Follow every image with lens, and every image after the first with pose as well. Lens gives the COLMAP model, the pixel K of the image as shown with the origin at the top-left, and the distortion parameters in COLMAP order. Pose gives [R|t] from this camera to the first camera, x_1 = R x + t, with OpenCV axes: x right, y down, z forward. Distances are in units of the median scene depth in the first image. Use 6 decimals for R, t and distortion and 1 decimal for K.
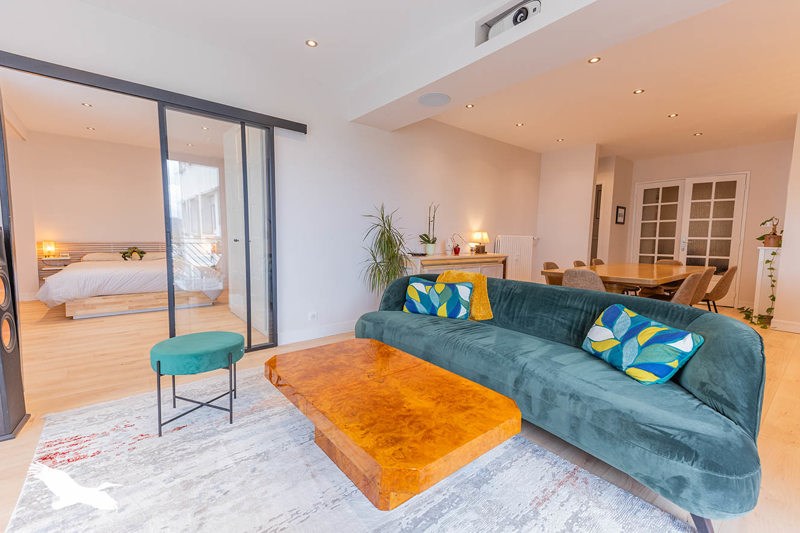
lens RADIAL K [[346.8, 0, 400.0], [0, 346.8, 266.5], [0, 0, 1]] dist [0.067228, -0.021320]
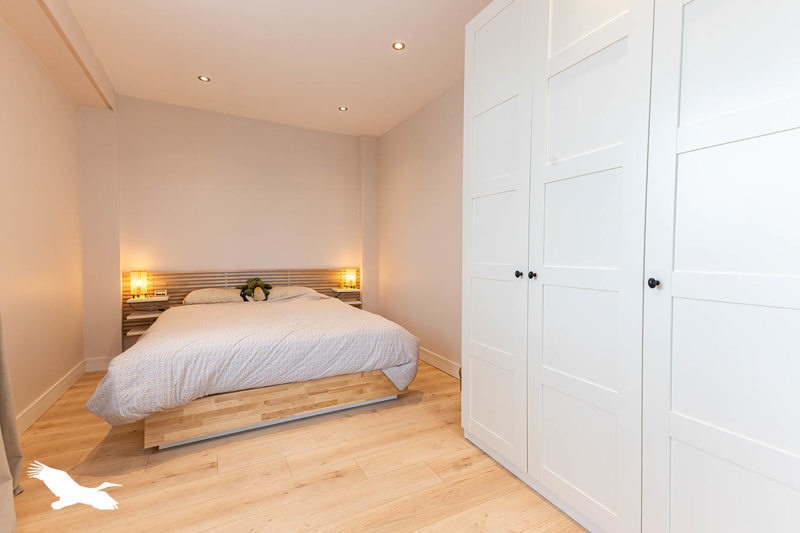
lens RADIAL K [[346.8, 0, 400.0], [0, 346.8, 266.5], [0, 0, 1]] dist [0.067228, -0.021320]
pose [[0.983312, -0.000428, -0.181925, -0.422254], [-0.008133, 0.998894, -0.046307, -0.053860], [0.181744, 0.047014, 0.982221, 0.483022]]
